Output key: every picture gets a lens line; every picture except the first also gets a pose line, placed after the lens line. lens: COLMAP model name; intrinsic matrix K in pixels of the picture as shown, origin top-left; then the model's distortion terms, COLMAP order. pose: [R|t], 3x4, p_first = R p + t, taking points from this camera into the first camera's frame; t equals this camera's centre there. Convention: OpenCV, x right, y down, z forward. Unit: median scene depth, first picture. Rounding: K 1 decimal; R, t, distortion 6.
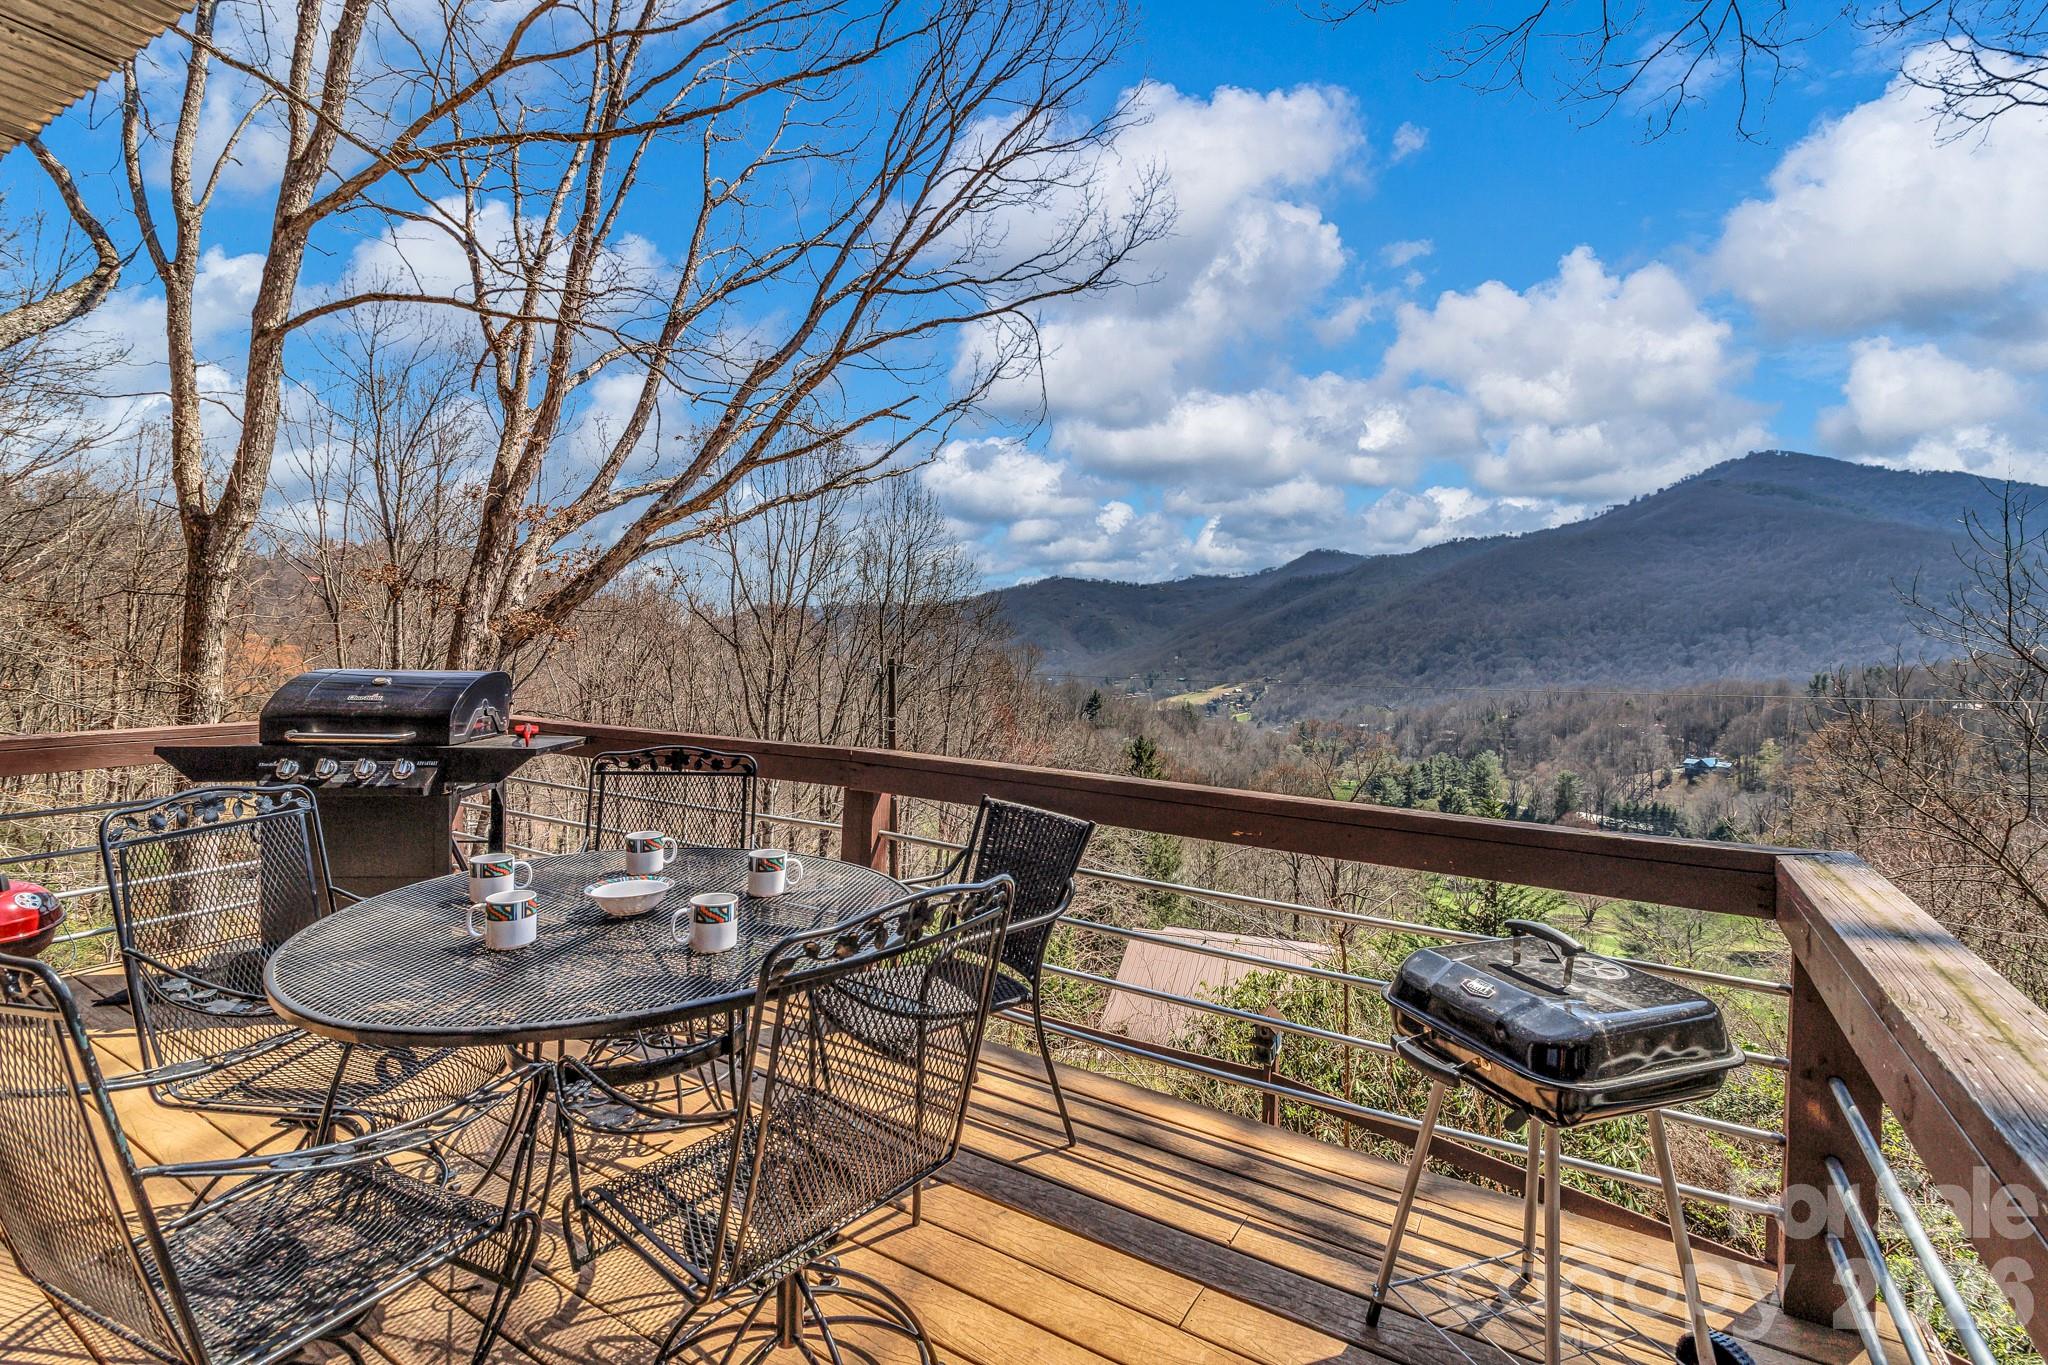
lens RADIAL K [[942.1, 0, 1028.9], [0, 942.1, 660.5], [0, 0, 1]] dist [0.000061, 0.000914]
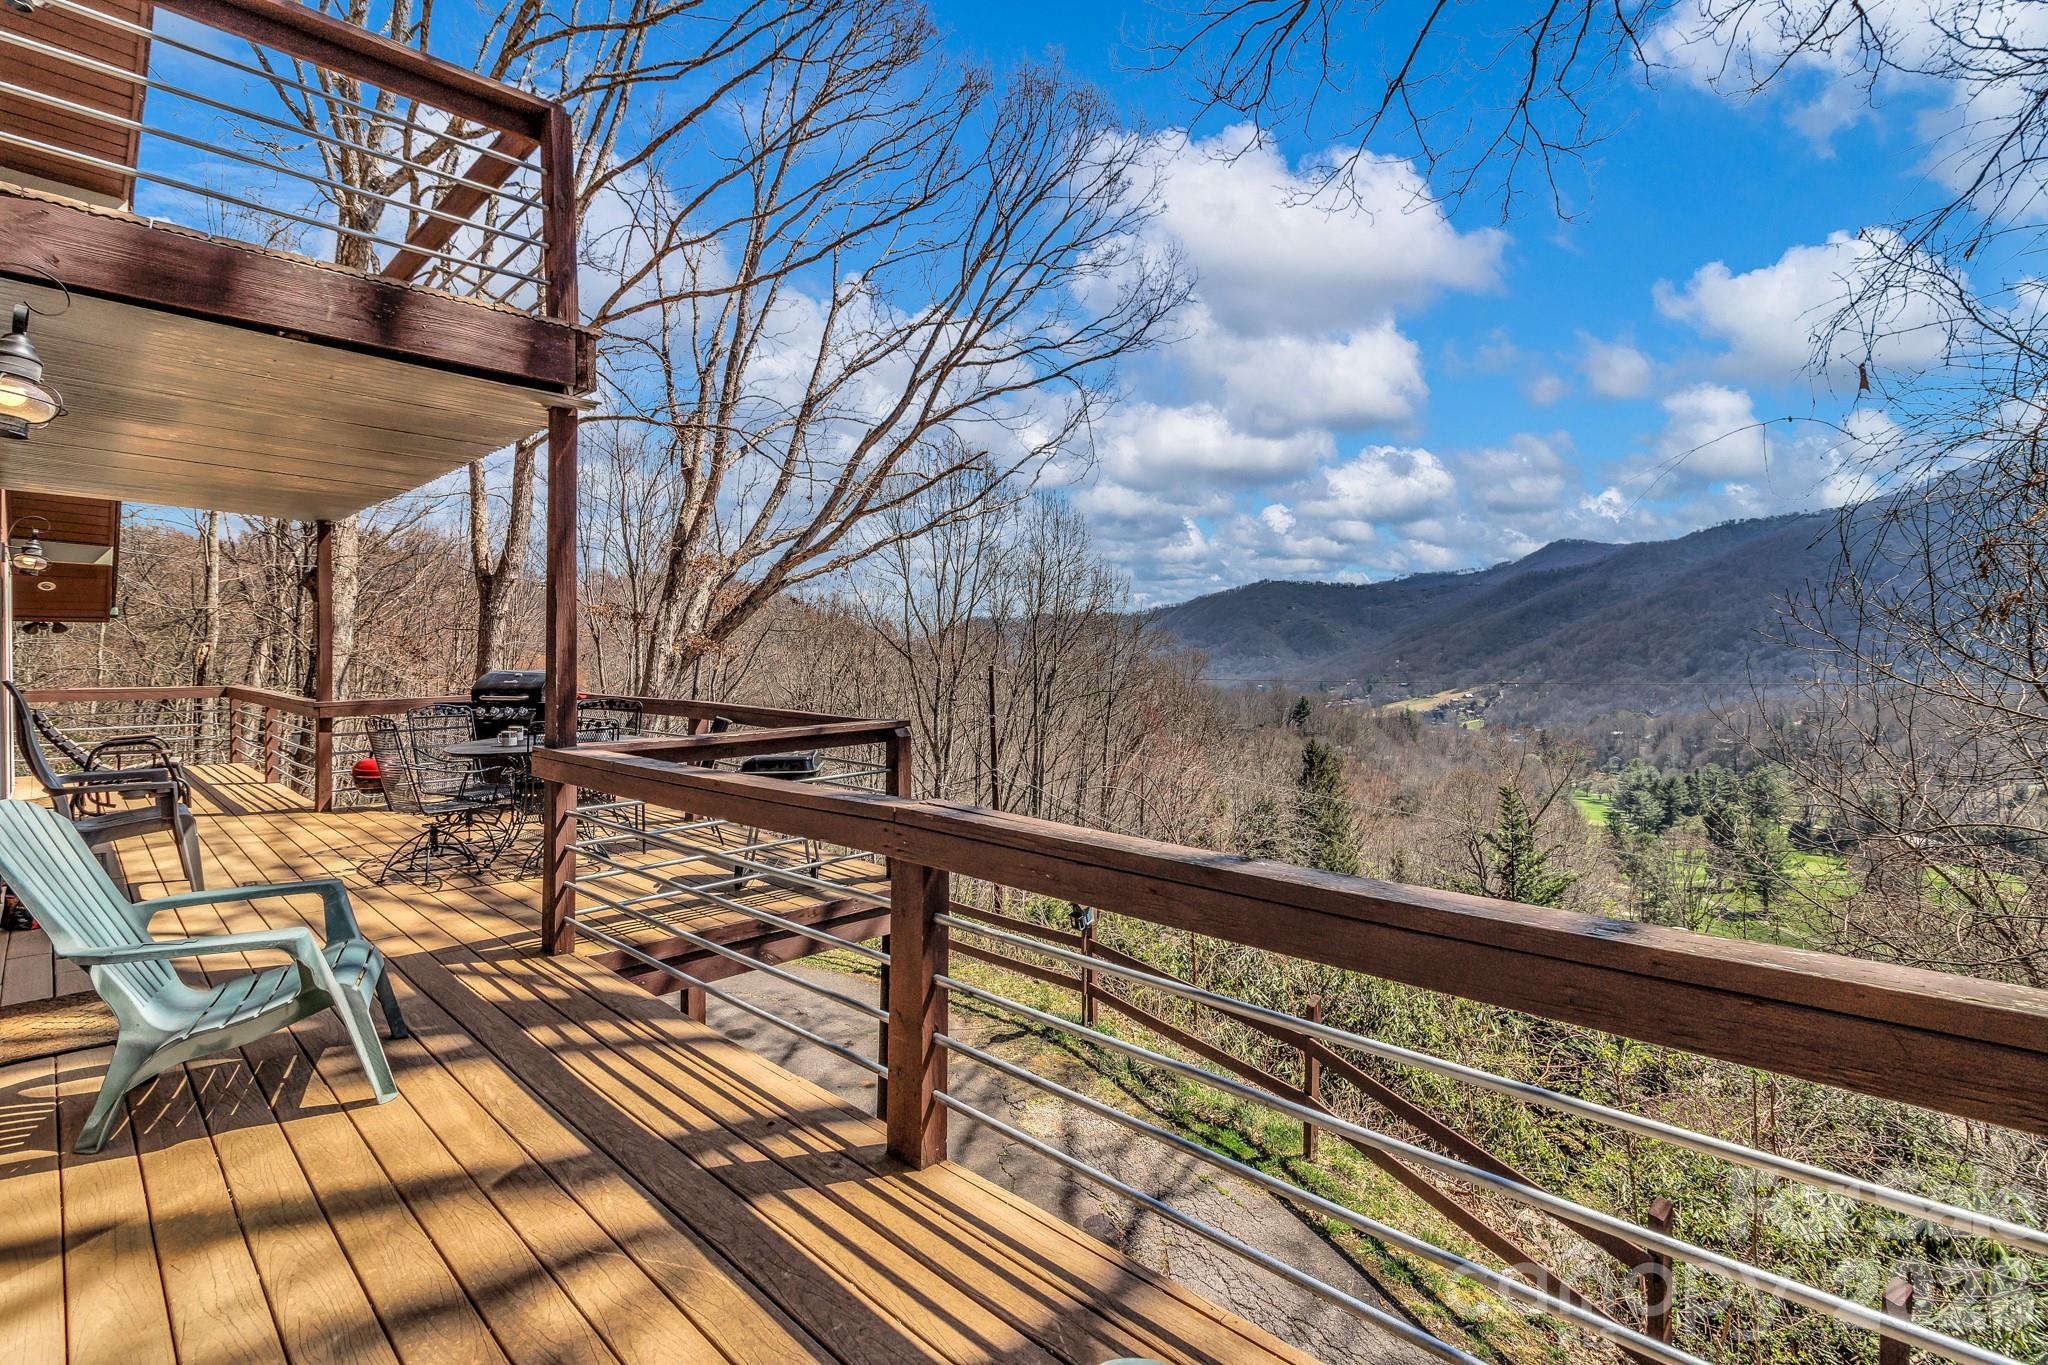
lens RADIAL K [[942.1, 0, 1027.6], [0, 942.1, 660.1], [0, 0, 1]] dist [0.000061, 0.000914]
pose [[0.975807, -0.017415, -0.217940, 0.178512], [0.015449, 0.999823, -0.010723, 0.005095], [0.218088, 0.007096, 0.975903, -0.169544]]
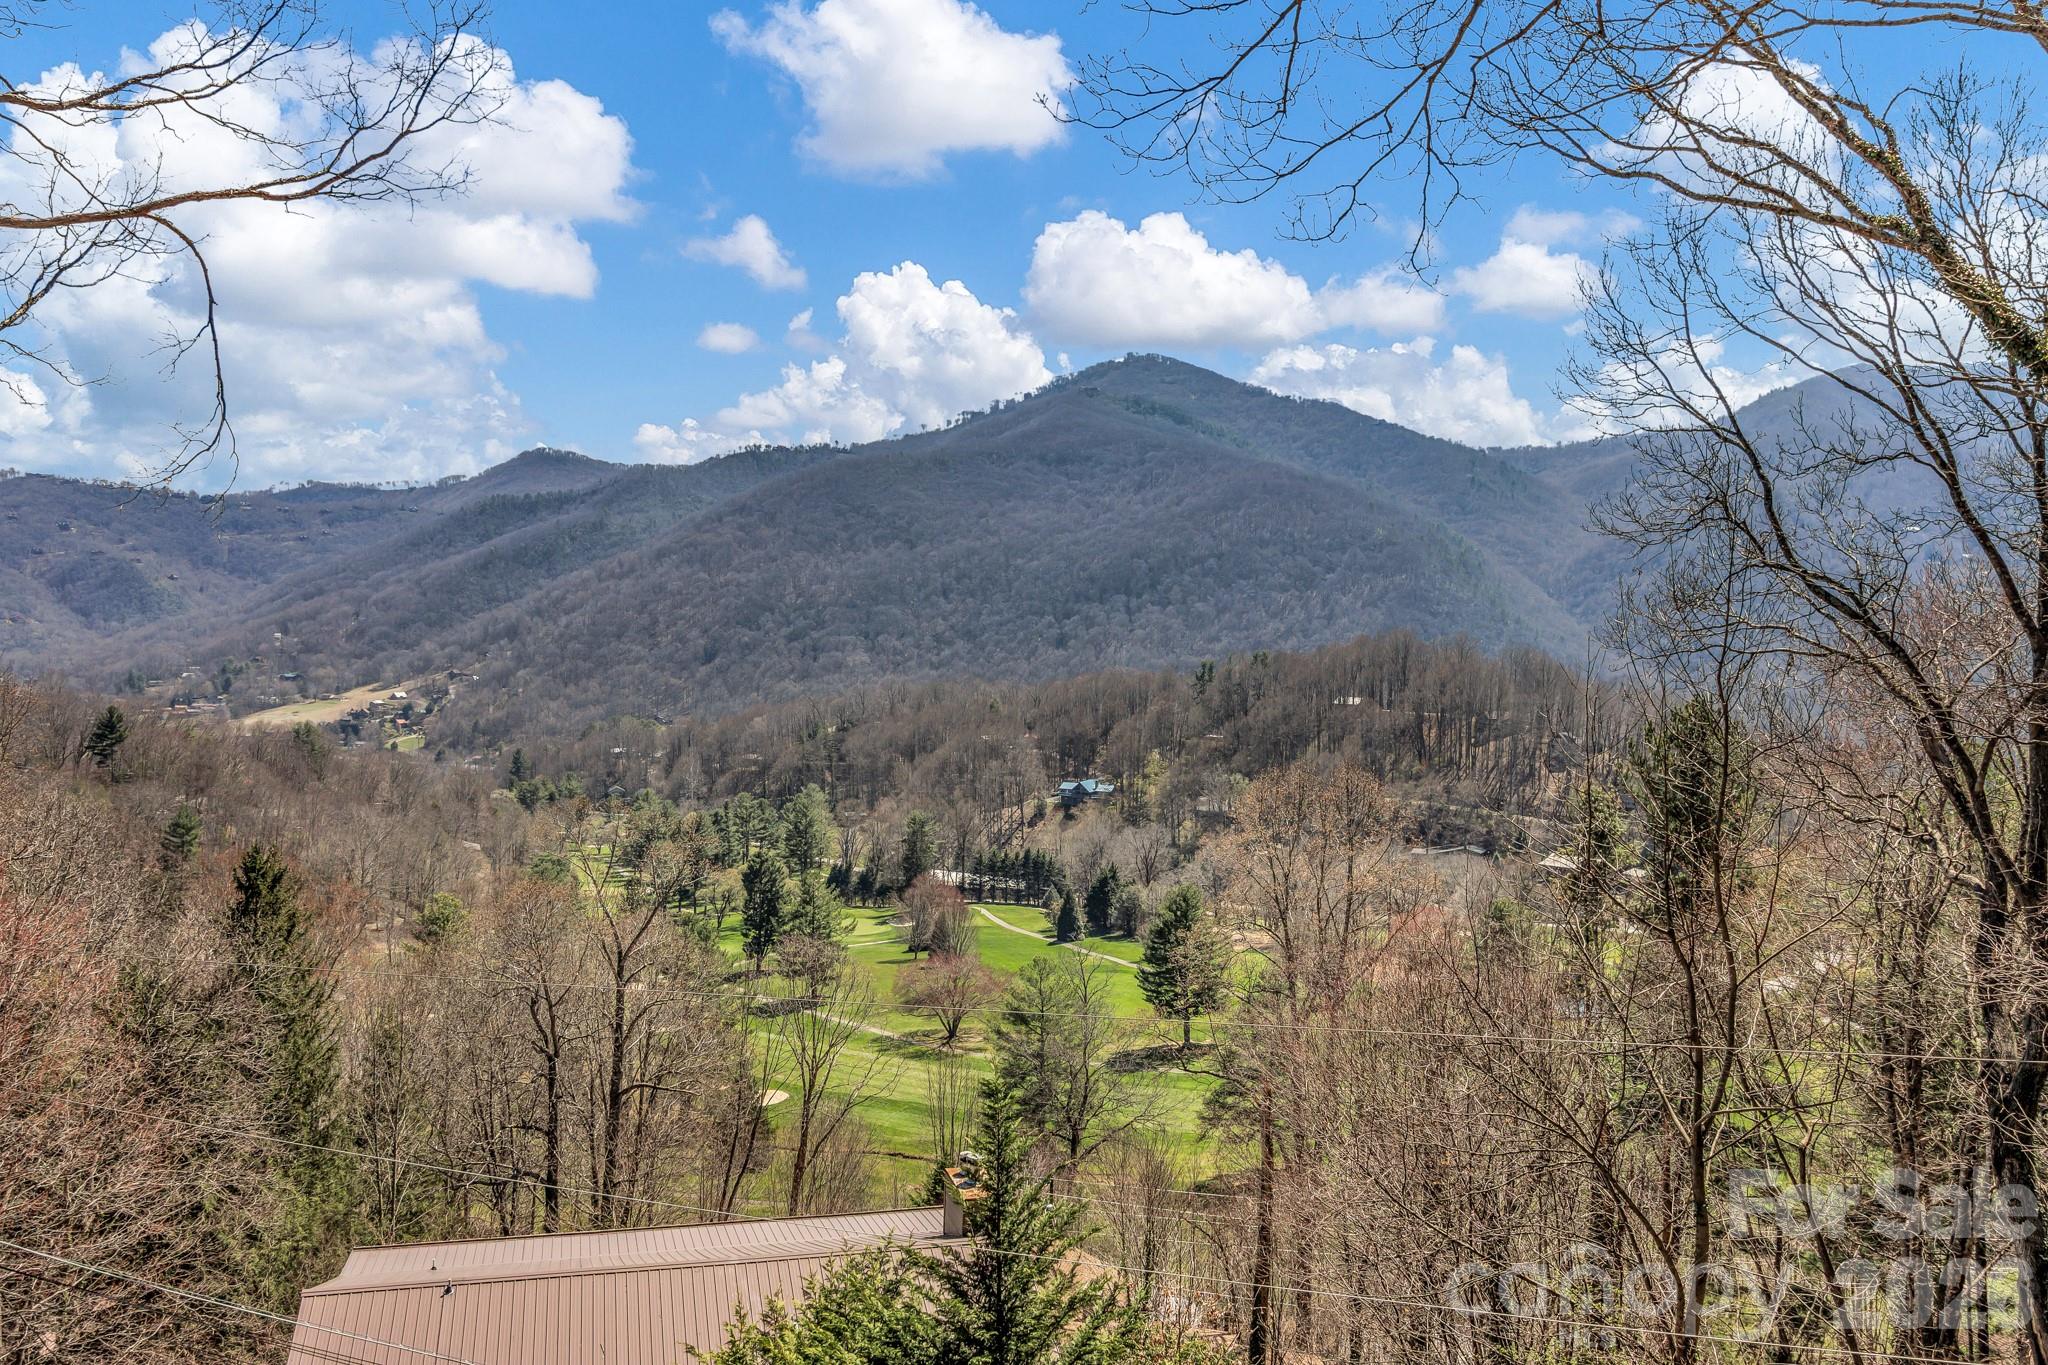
lens RADIAL K [[1616.3, 0, 1022.2], [0, 1616.3, 660.5], [0, 0, 1]] dist [0.001233, -0.001850]
pose [[0.832523, -0.008150, 0.553930, -0.094180], [0.000891, 0.999910, 0.013374, -0.143508], [-0.553989, -0.010641, 0.832456, 0.068283]]
